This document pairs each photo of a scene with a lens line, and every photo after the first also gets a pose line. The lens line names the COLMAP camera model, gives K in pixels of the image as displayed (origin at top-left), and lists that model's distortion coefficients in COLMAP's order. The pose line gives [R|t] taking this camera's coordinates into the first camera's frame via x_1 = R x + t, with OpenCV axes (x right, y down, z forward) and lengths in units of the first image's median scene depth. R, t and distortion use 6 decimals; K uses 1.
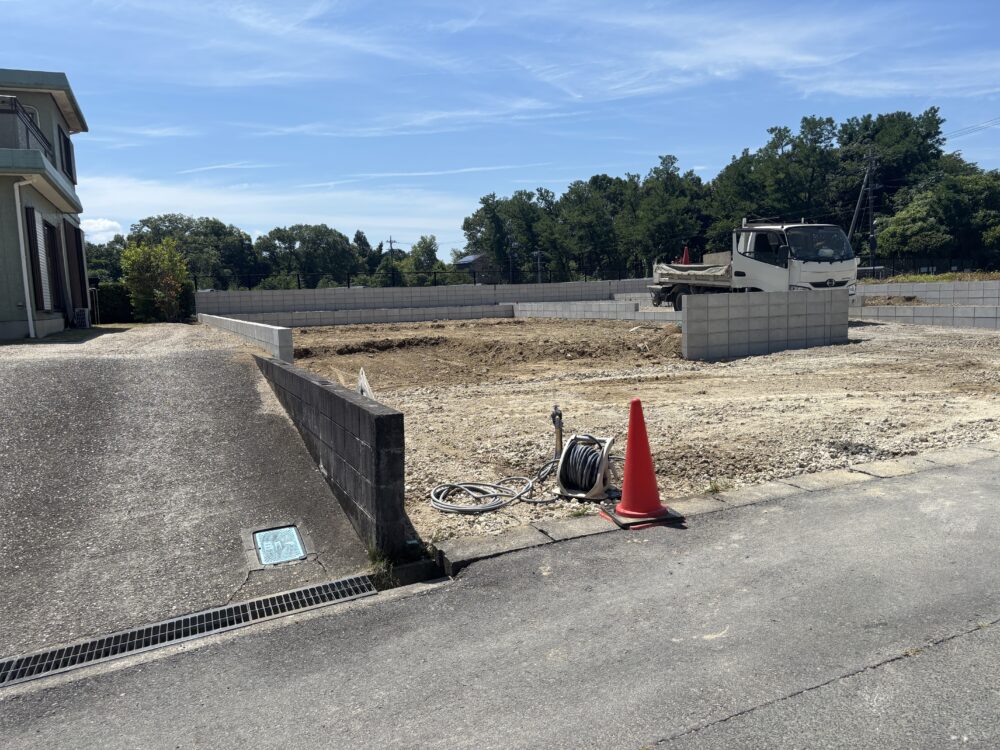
lens RADIAL K [[752.7, 0, 498.1], [0, 752.7, 378.2], [0, 0, 1]] dist [0.051081, -0.052924]
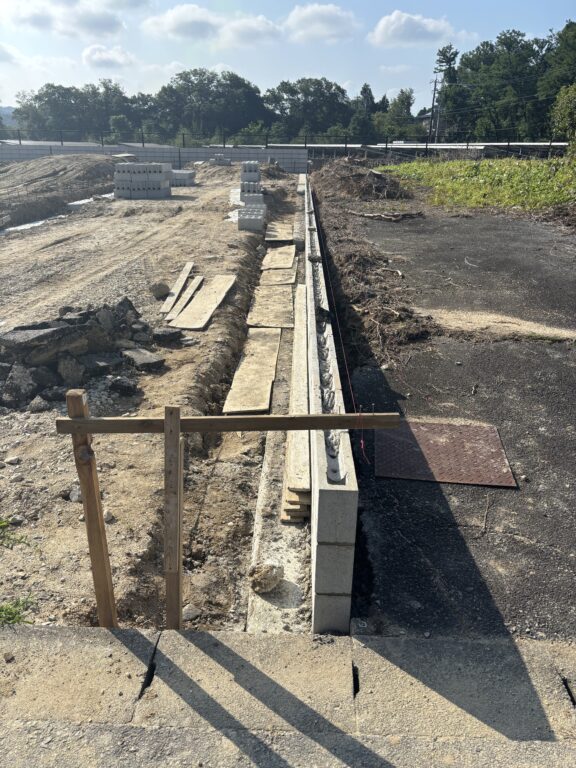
lens RADIAL K [[578.1, 0, 280.5], [0, 578.1, 379.1], [0, 0, 1]] dist [0.051081, -0.052924]
pose [[0.895984, 0.207661, -0.392542, 0.276324], [-0.092125, 0.951619, 0.293144, -0.035105], [0.434425, -0.226489, 0.871767, 0.149067]]
